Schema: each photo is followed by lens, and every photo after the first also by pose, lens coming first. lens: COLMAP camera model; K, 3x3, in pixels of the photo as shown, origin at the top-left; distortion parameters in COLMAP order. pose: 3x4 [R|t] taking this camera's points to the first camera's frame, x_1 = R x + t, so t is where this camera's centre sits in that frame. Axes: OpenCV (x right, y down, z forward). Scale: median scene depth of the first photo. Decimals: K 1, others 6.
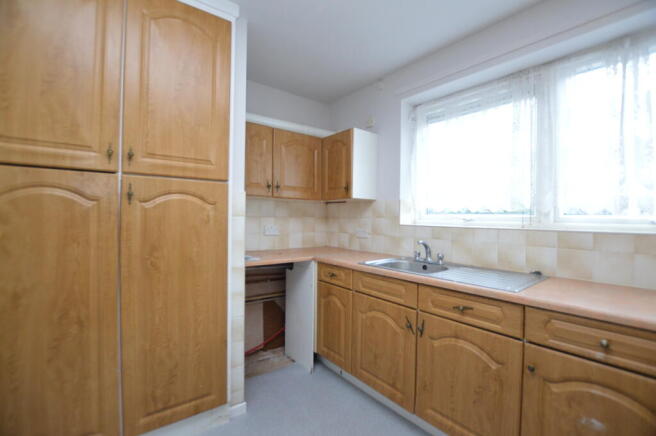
lens RADIAL K [[284.6, 0, 328.0], [0, 284.6, 218.0], [0, 0, 1]] dist [-0.001191, -0.000294]
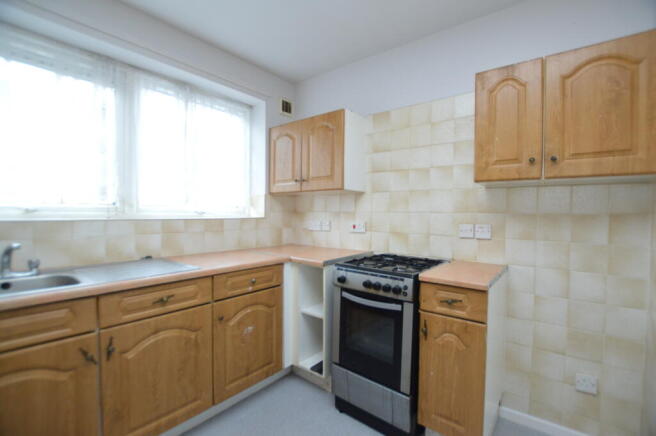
lens RADIAL K [[284.6, 0, 328.0], [0, 284.6, 218.0], [0, 0, 1]] dist [-0.001191, -0.000294]
pose [[-0.170099, -0.029765, 0.984977, -0.542251], [-0.009502, 0.999547, 0.028564, -0.002000], [-0.985381, -0.004500, -0.170305, 0.545594]]
